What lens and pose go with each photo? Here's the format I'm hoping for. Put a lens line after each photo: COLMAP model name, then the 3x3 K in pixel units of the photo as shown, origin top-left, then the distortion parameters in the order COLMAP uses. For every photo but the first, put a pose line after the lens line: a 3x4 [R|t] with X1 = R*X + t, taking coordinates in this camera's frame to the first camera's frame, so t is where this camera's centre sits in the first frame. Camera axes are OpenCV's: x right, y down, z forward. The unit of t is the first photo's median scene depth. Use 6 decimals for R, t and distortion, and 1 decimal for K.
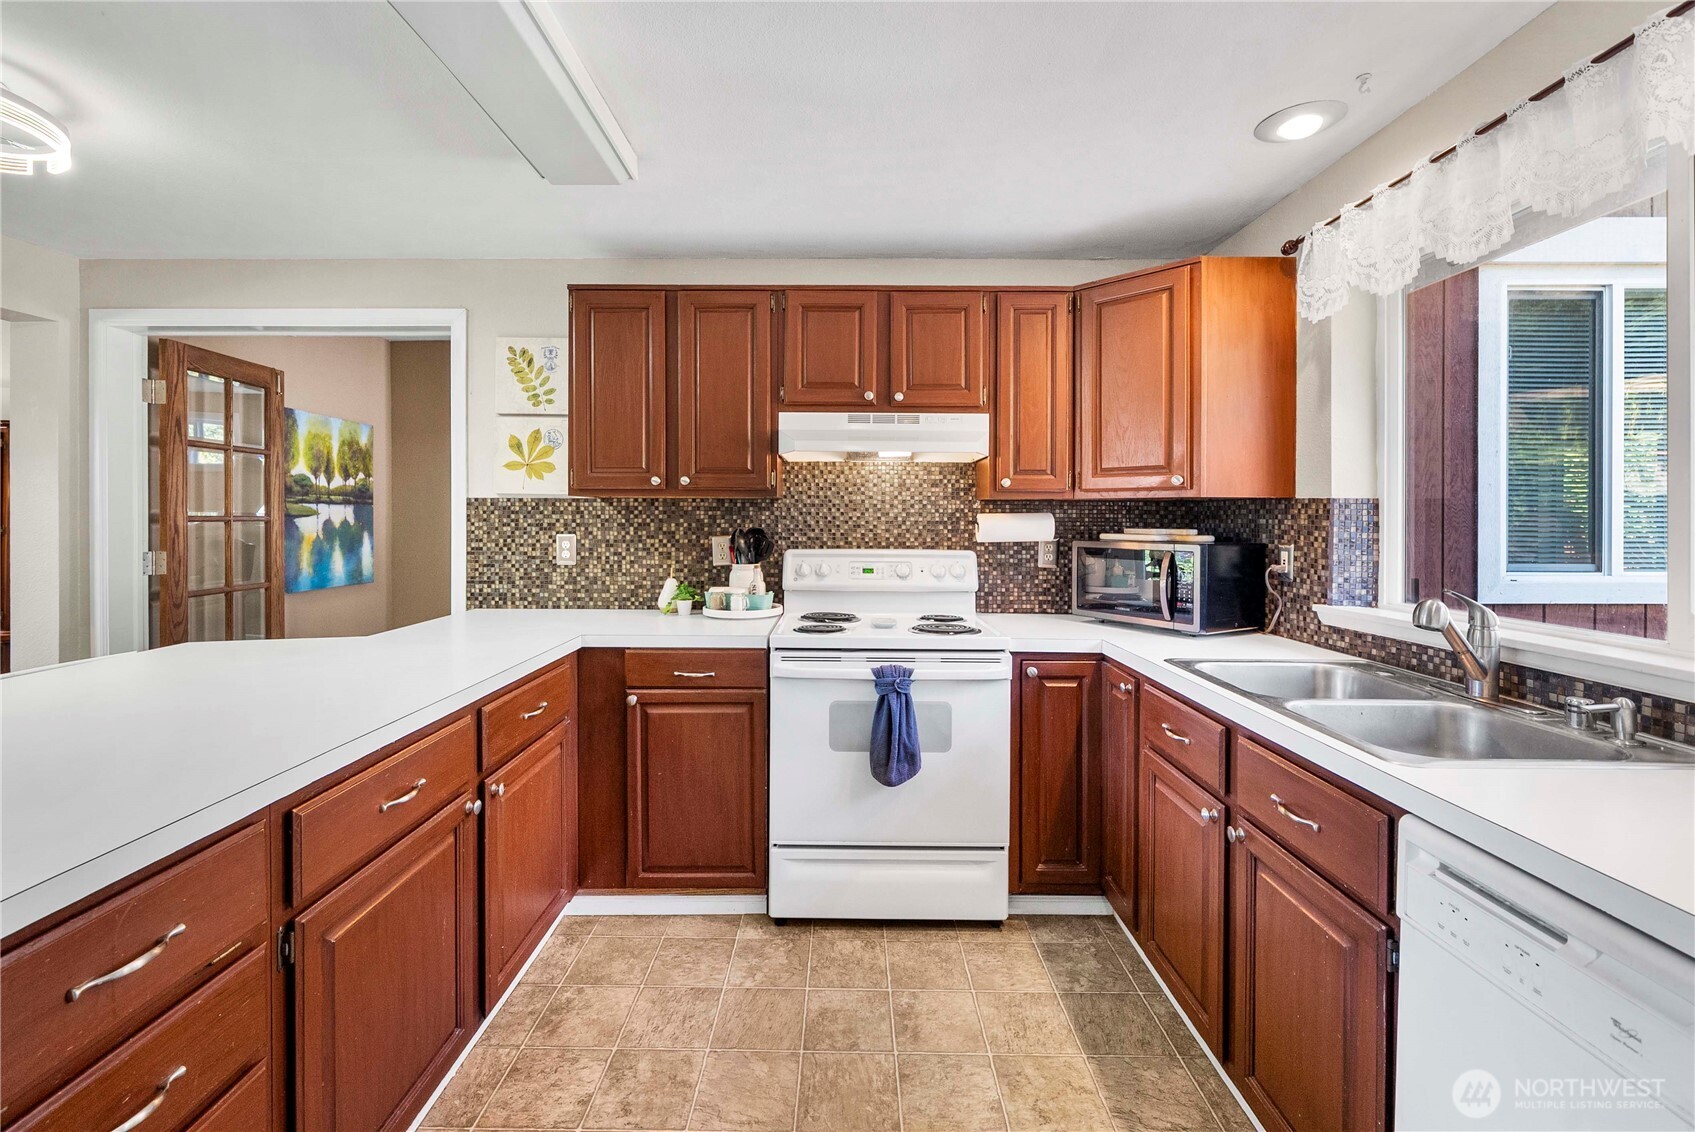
lens RADIAL K [[687.5, 0, 844.5], [0, 687.5, 520.5], [0, 0, 1]] dist [-0.007595, -0.000257]
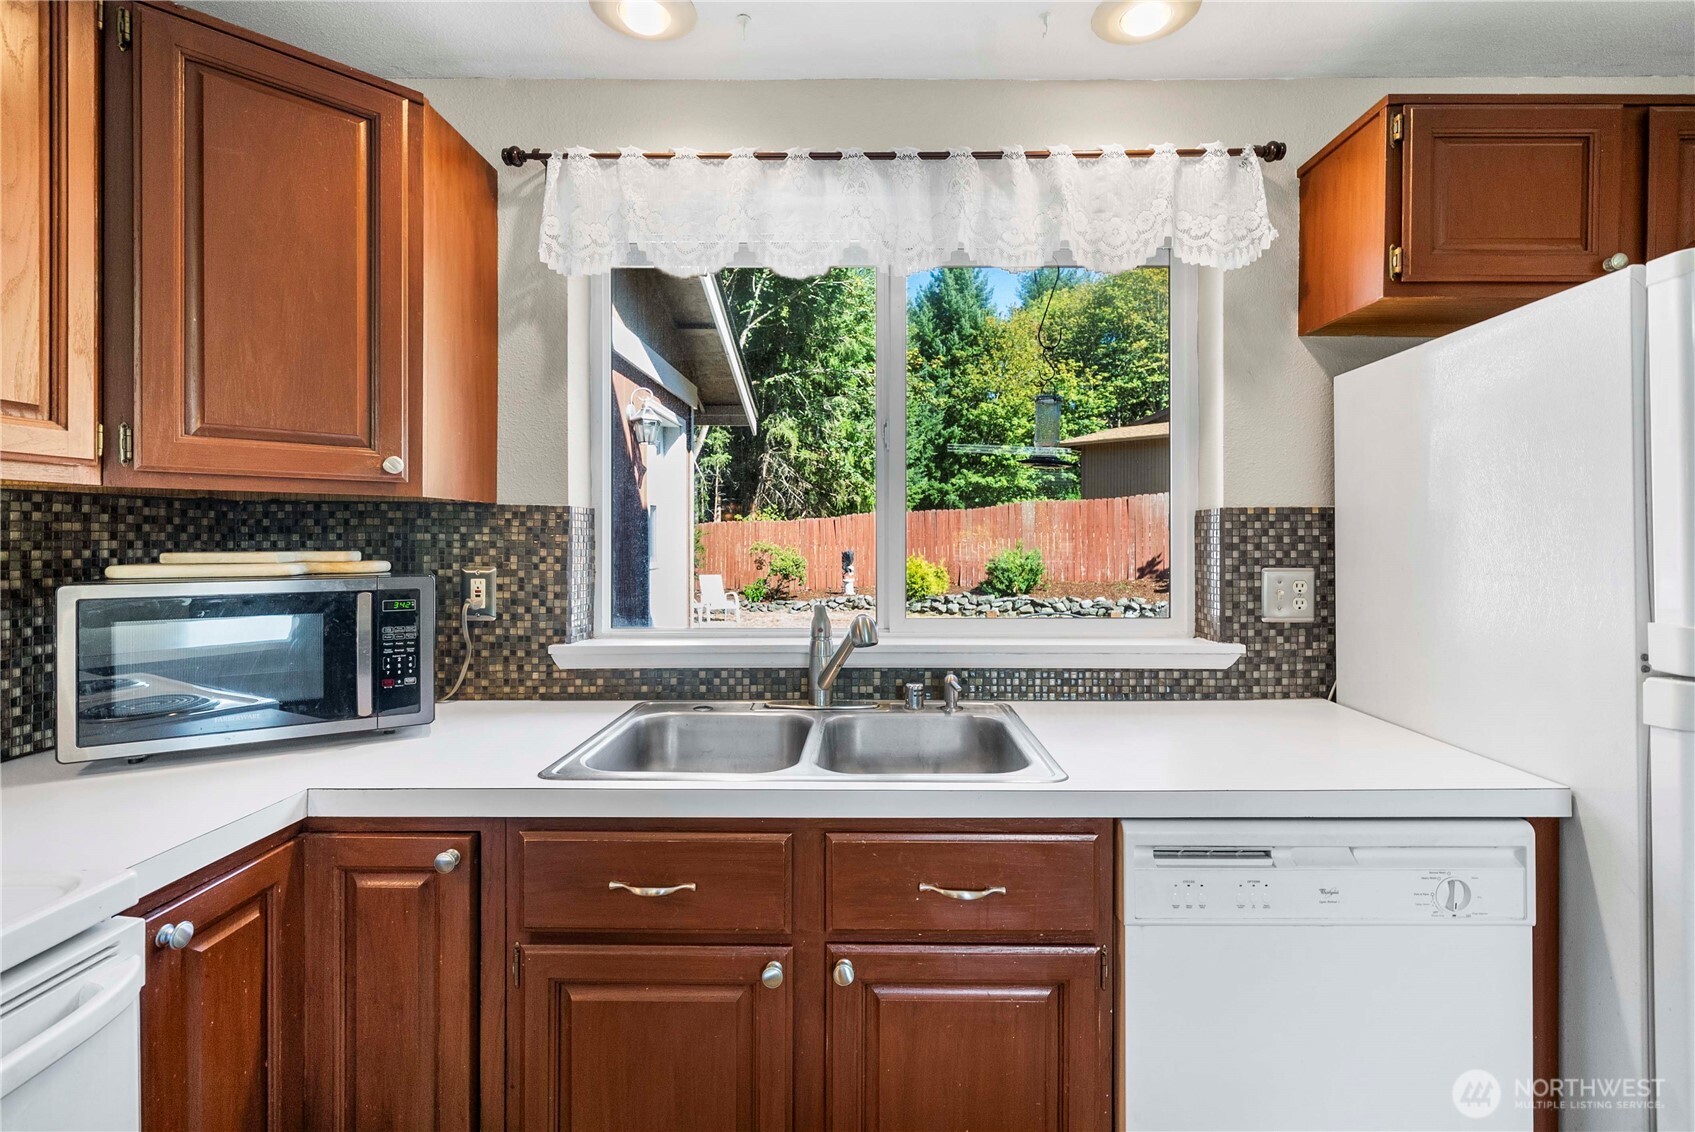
lens RADIAL K [[759.9, 0, 852.5], [0, 759.9, 535.4], [0, 0, 1]] dist [0.000741, -0.000025]
pose [[0.012024, -0.004183, 0.999919, -0.147006], [0.002146, 0.999989, 0.004157, -0.002275], [-0.999925, 0.002096, 0.012033, 0.637465]]
